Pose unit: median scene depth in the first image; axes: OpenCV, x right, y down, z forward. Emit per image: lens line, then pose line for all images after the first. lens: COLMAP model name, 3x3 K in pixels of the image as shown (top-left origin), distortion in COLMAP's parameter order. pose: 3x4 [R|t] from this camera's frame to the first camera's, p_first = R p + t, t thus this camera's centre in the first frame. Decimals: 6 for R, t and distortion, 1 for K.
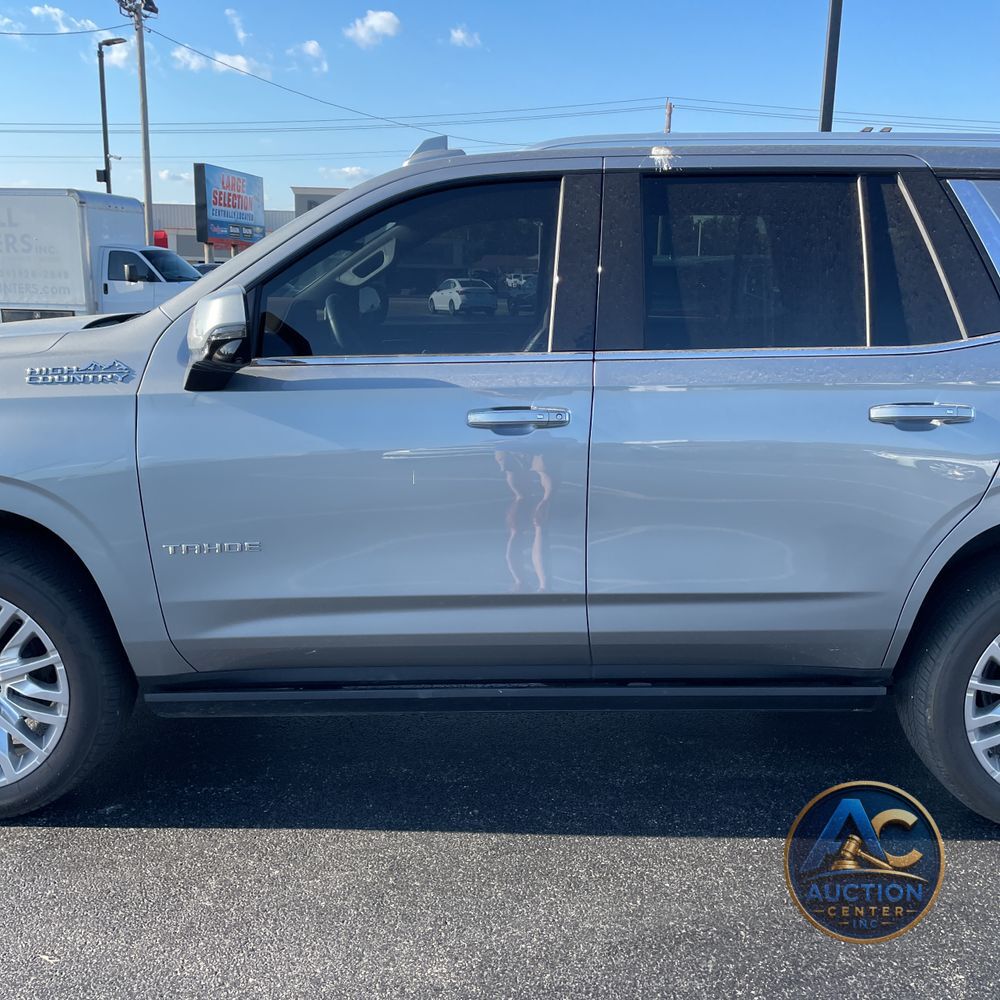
lens RADIAL K [[1003.2, 0, 503.3], [0, 1003.2, 494.6], [0, 0, 1]] dist [0.095978, -0.131559]
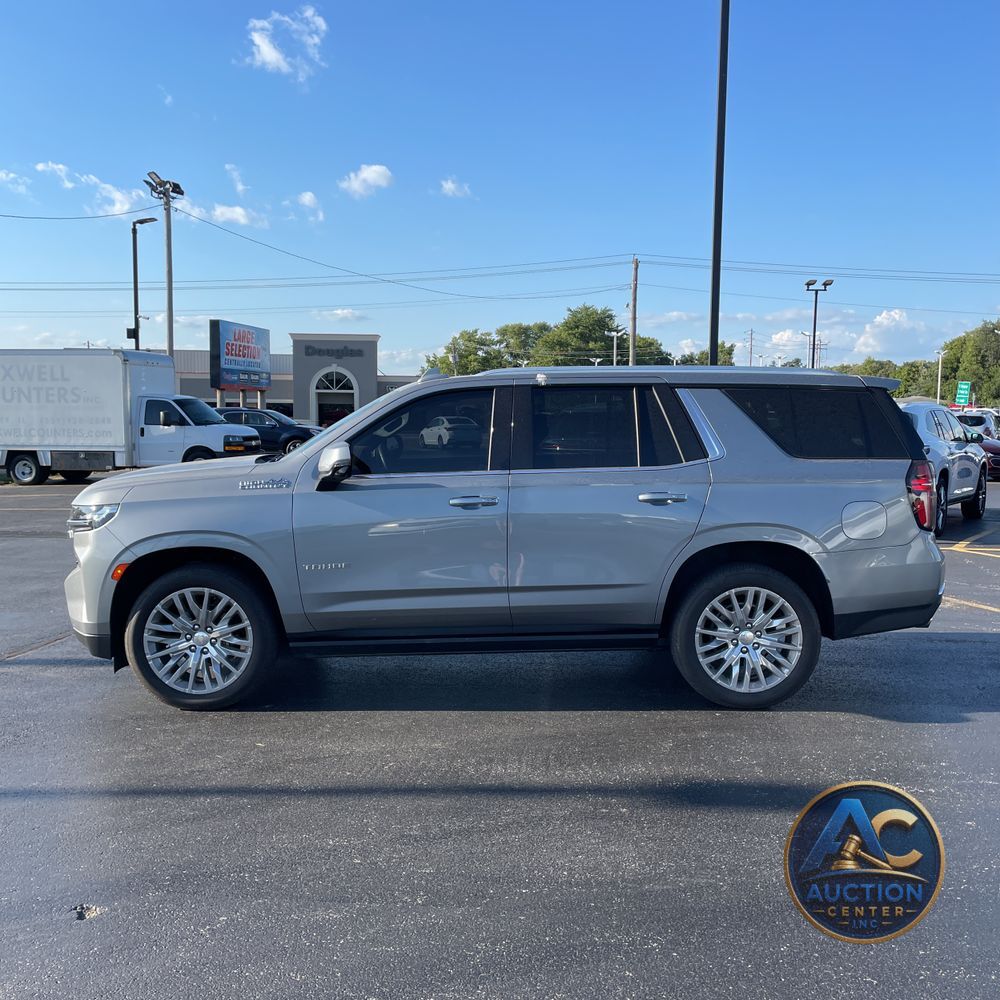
lens RADIAL K [[1012.9, 0, 500.0], [0, 1012.9, 500.0], [0, 0, 1]] dist [0.096763, -0.125798]
pose [[0.999896, -0.012400, 0.007322, 0.051055], [0.013216, 0.992123, -0.124570, 0.173038], [-0.005720, 0.124654, 0.992184, -1.031578]]
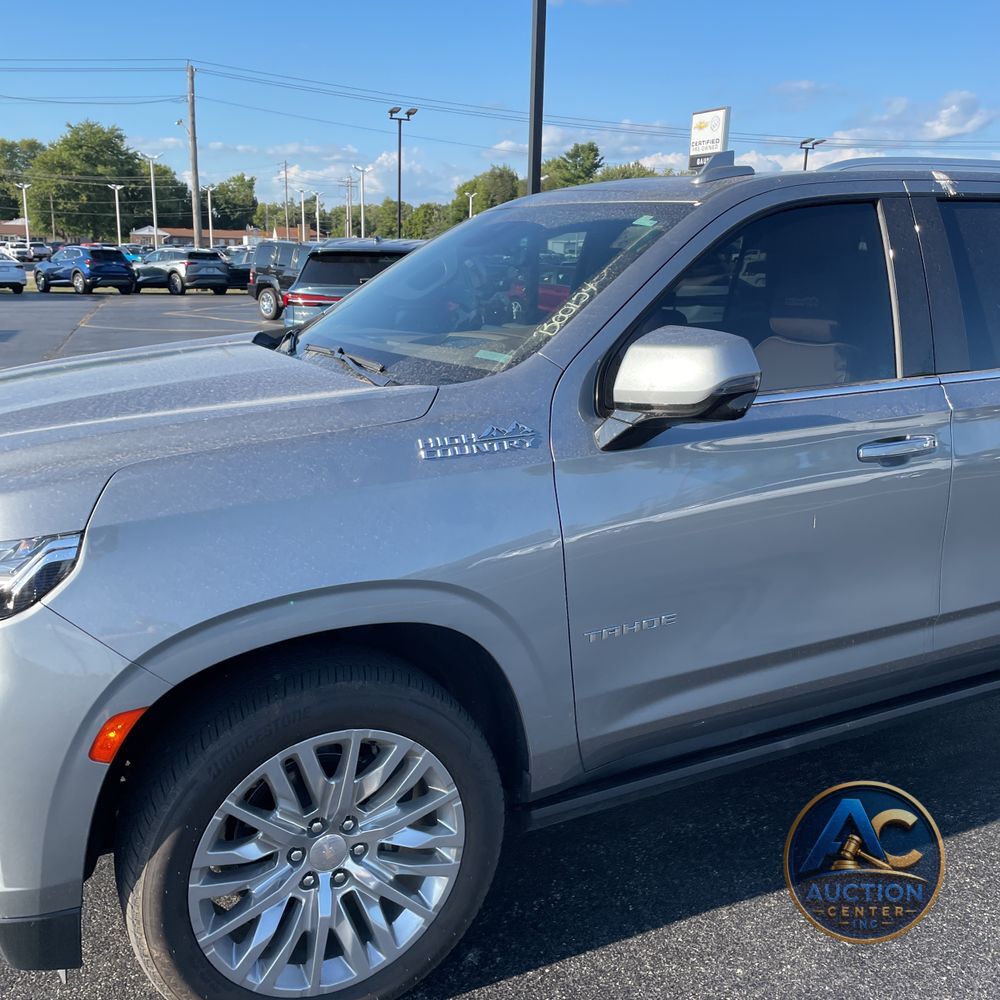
lens RADIAL K [[1012.9, 0, 500.0], [0, 1012.9, 500.0], [0, 0, 1]] dist [0.096763, -0.125798]
pose [[0.895511, -0.107956, 0.431747, -0.716732], [0.094488, 0.994136, 0.052595, -0.107777], [-0.434893, -0.006305, 0.900460, 0.249452]]
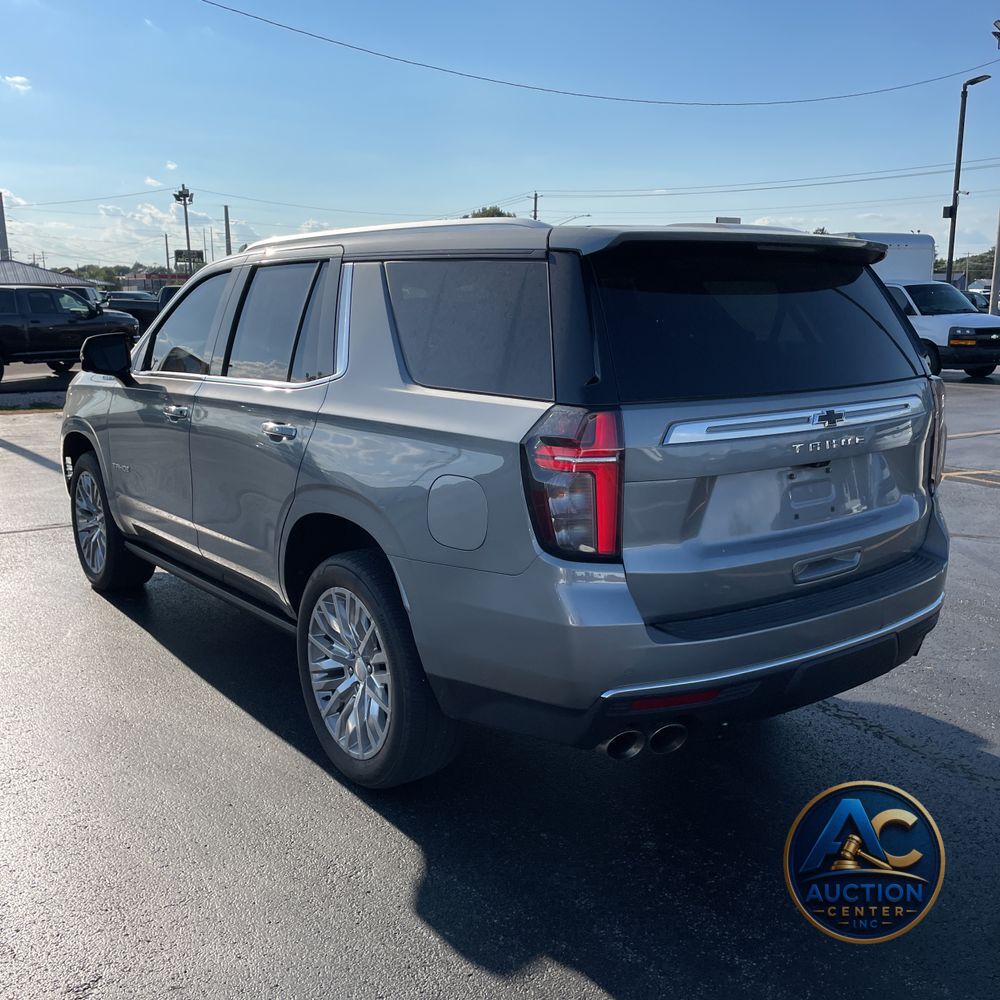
lens RADIAL K [[1003.2, 0, 503.3], [0, 1003.2, 494.6], [0, 0, 1]] dist [0.095978, -0.131559]
pose [[0.611542, 0.135335, -0.779552, 1.595372], [-0.157195, 0.986404, 0.047930, -0.100044], [0.775440, 0.093230, 0.624501, 0.345471]]
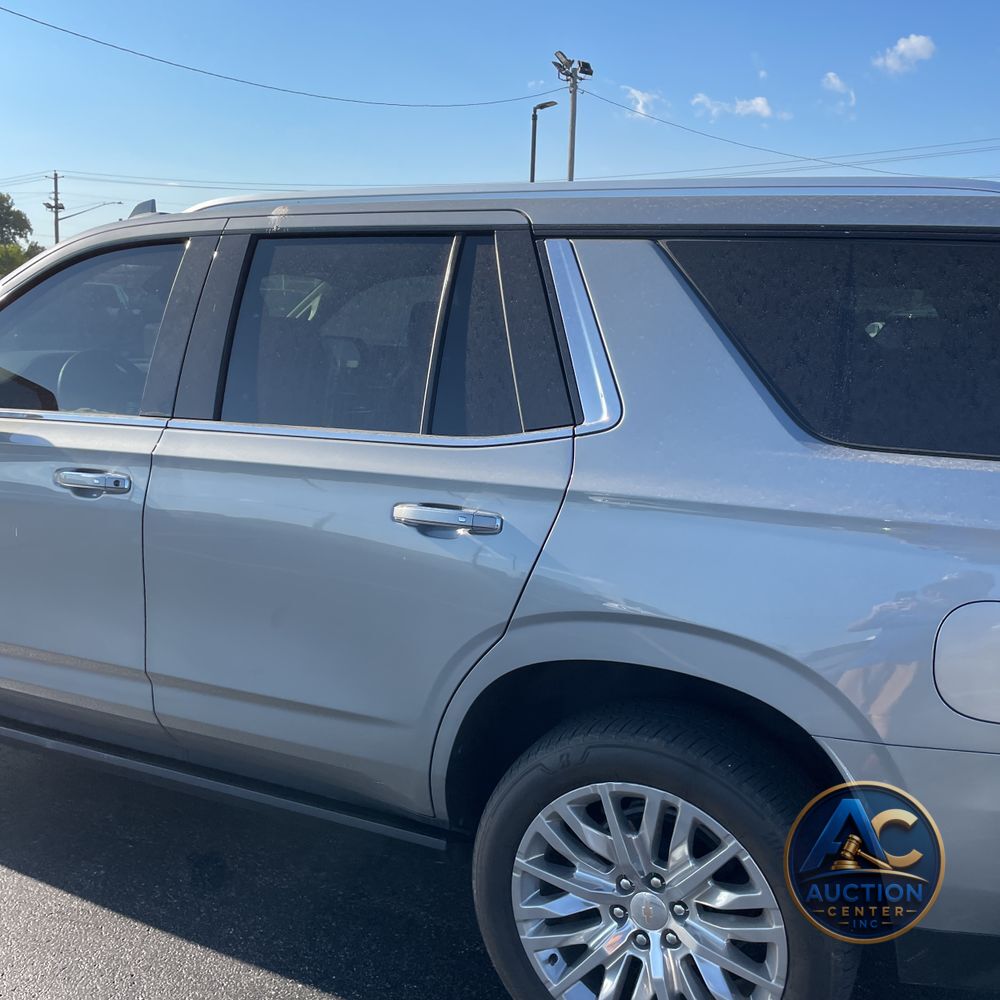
lens RADIAL K [[1006.4, 0, 505.4], [0, 1006.4, 489.6], [0, 0, 1]] dist [0.050756, -0.058914]
pose [[0.897894, 0.090162, -0.430880, 0.752301], [-0.108512, 0.993930, -0.018144, -0.087215], [0.426628, 0.063047, 0.902227, 0.257116]]
